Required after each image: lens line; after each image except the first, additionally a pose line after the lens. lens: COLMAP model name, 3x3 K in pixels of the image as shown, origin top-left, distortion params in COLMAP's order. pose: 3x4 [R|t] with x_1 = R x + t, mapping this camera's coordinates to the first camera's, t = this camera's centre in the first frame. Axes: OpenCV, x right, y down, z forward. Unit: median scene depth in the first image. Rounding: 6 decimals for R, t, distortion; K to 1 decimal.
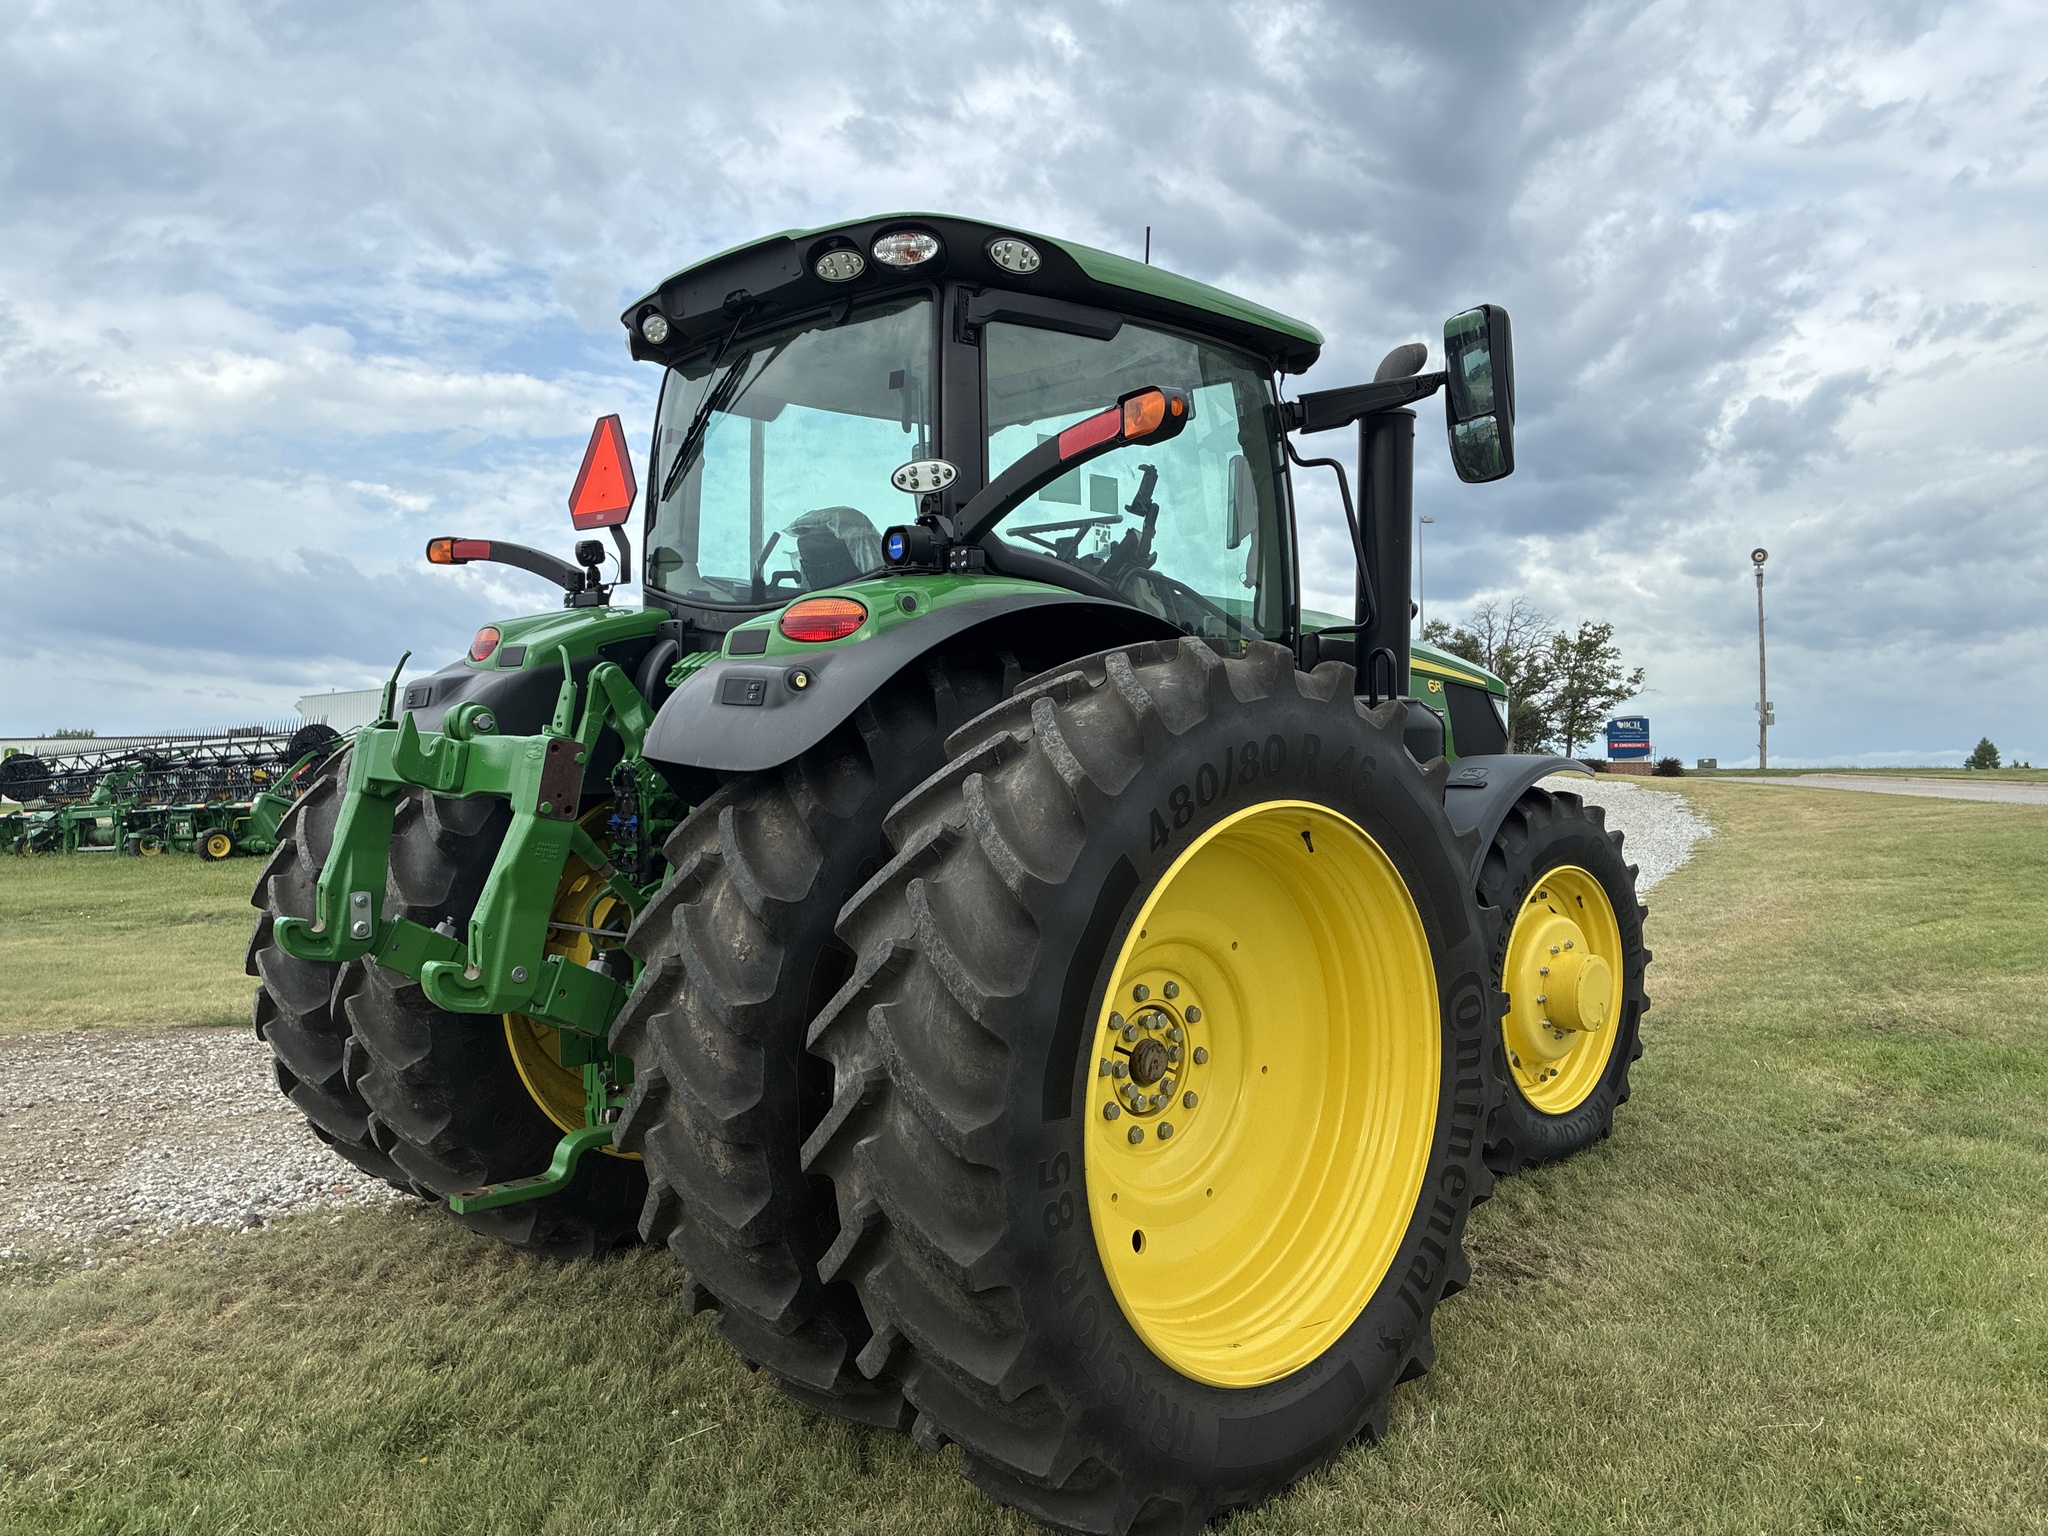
lens RADIAL K [[1541.6, 0, 1006.3], [0, 1541.6, 766.5], [0, 0, 1]] dist [0.057397, -0.076749]
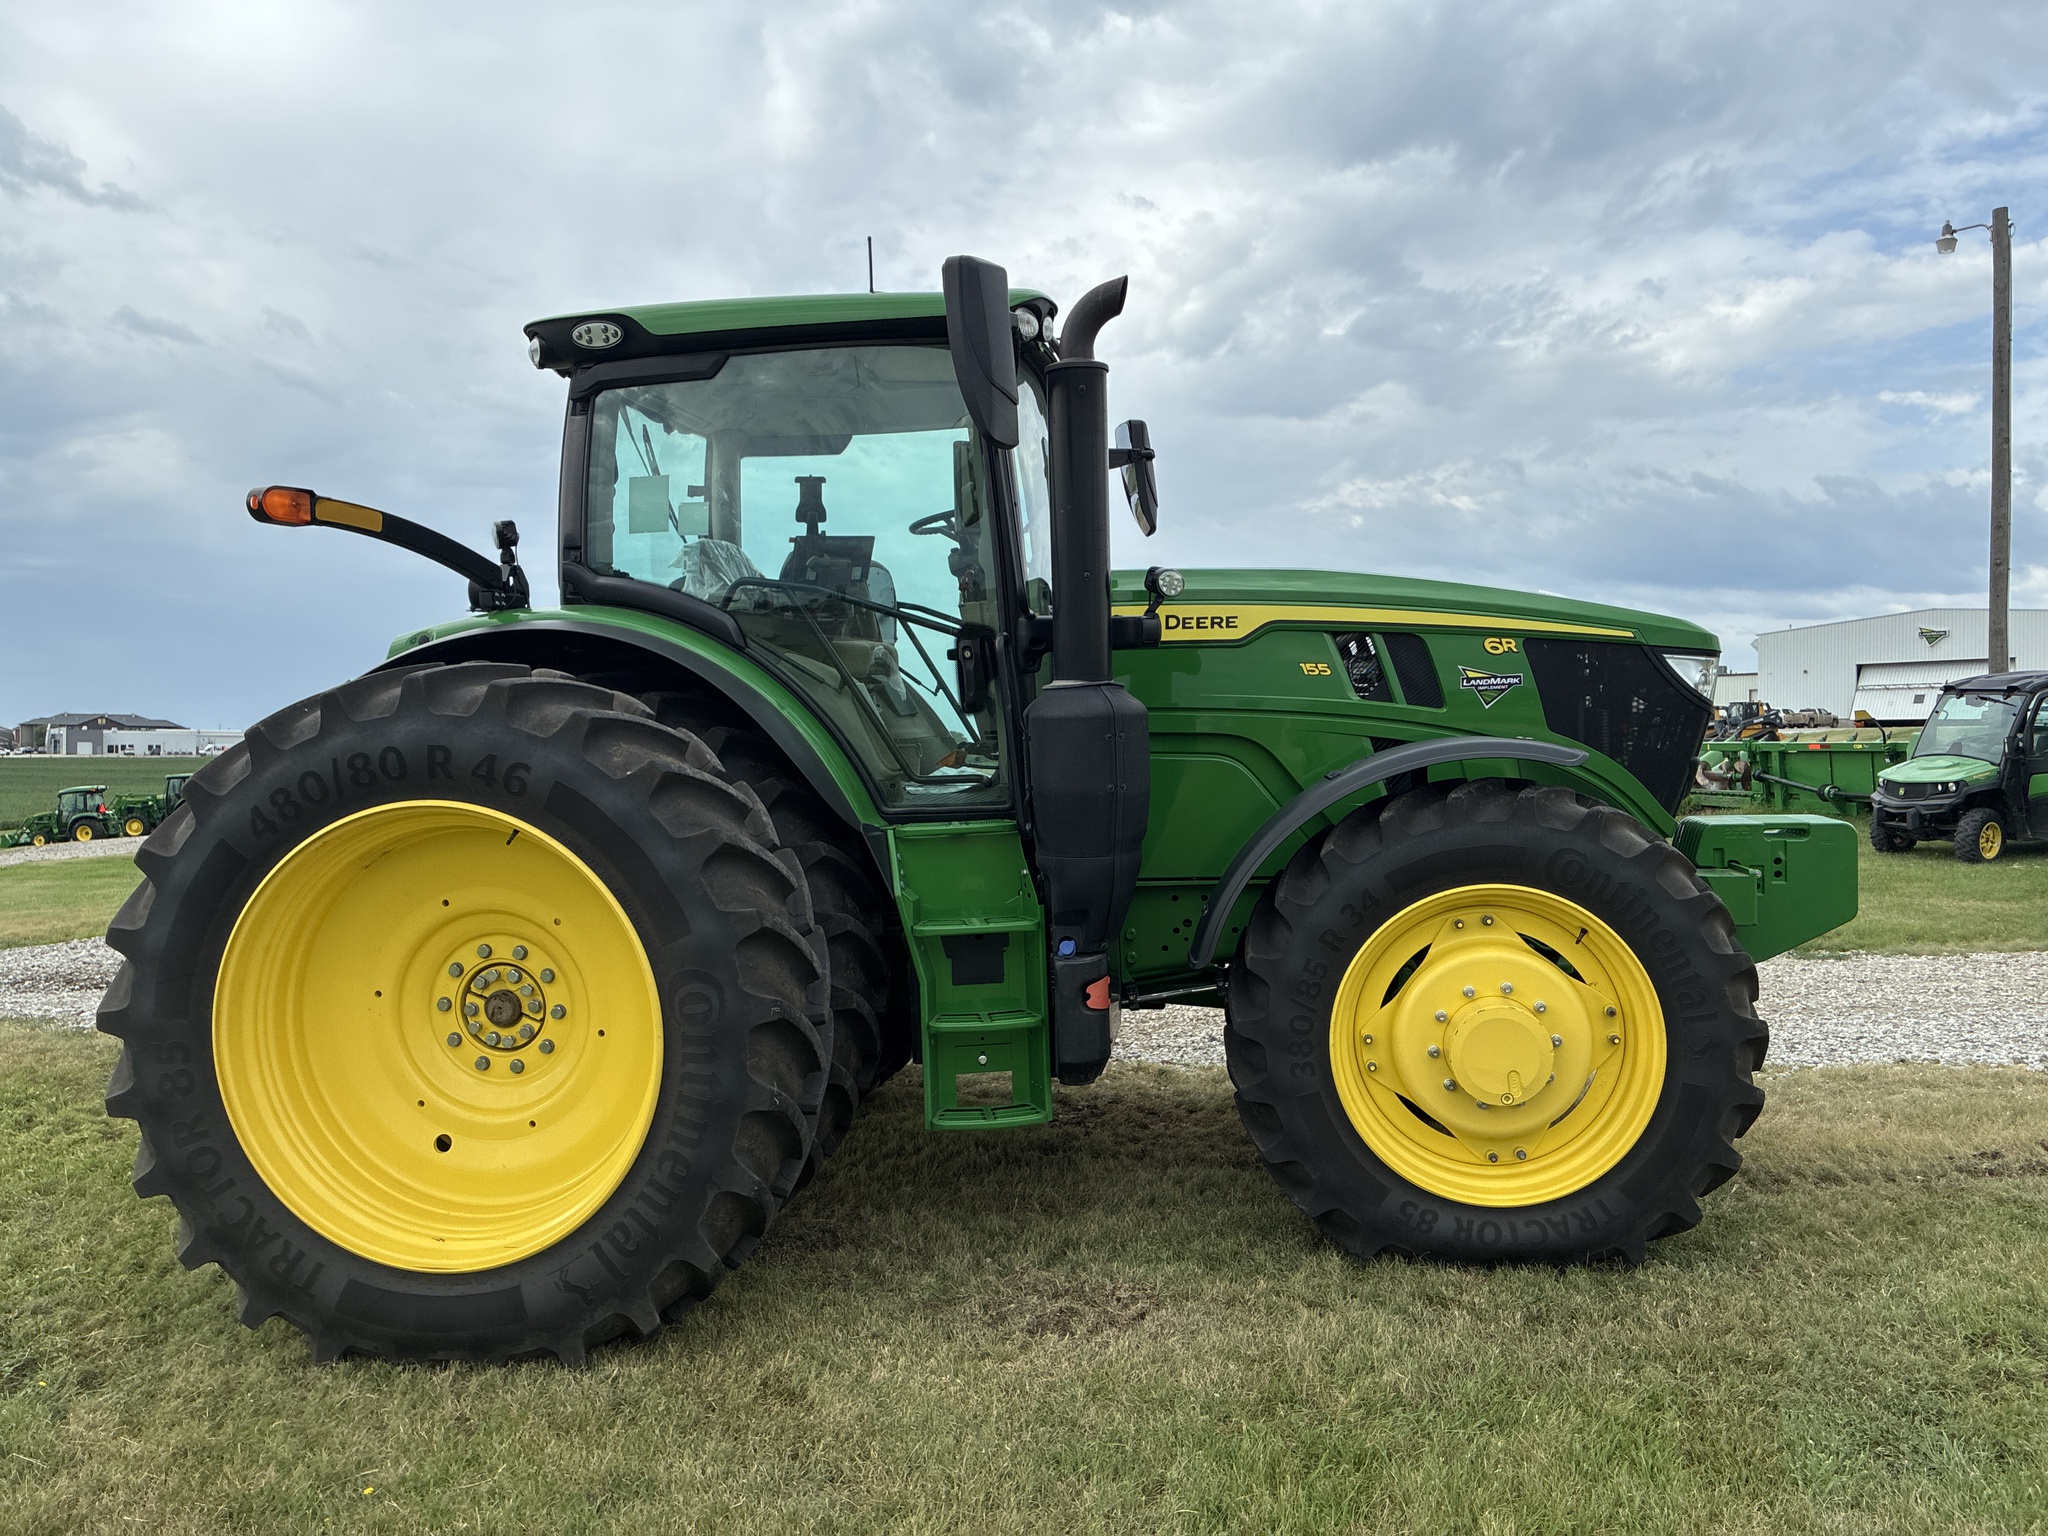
lens RADIAL K [[1541.6, 0, 1008.6], [0, 1541.6, 759.7], [0, 0, 1]] dist [0.057397, -0.076749]
pose [[0.610589, 0.014111, -0.791822, 0.137696], [0.016207, 0.999409, 0.030308, -0.003795], [0.791782, -0.031339, 0.609999, 0.060547]]
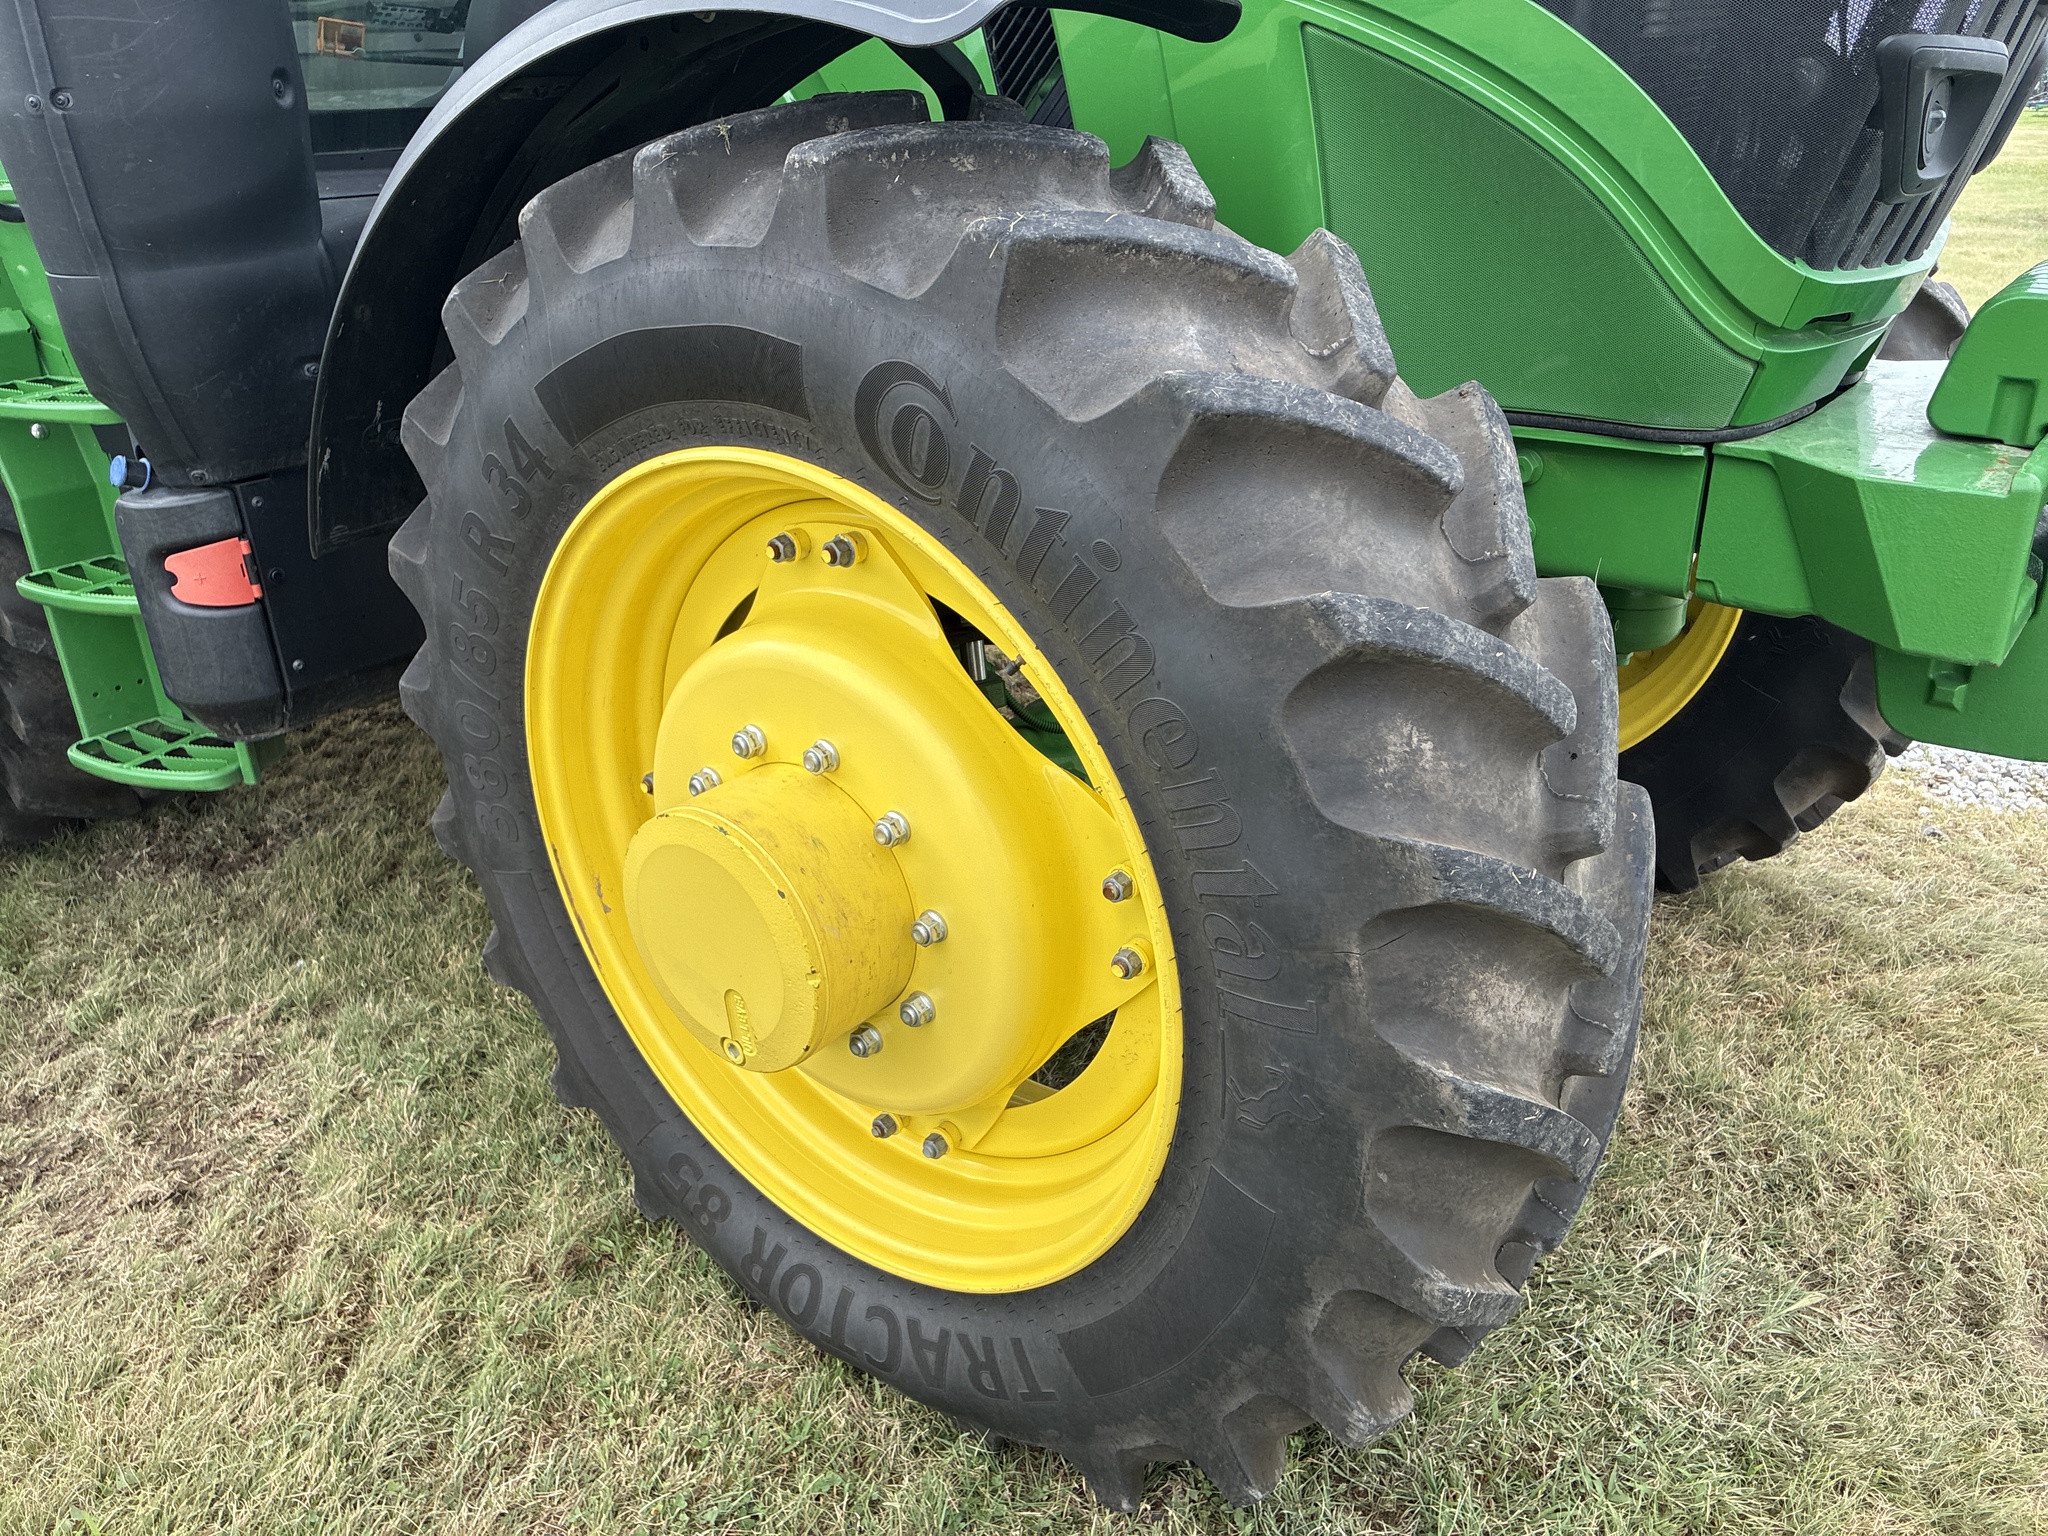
lens RADIAL K [[1541.6, 0, 1016.3], [0, 1541.6, 755.4], [0, 0, 1]] dist [0.057397, -0.076749]
pose [[0.122284, 0.409443, -0.904104, 0.101719], [0.012801, 0.910214, 0.413941, 0.001472], [0.992413, -0.062192, 0.106063, 0.172514]]
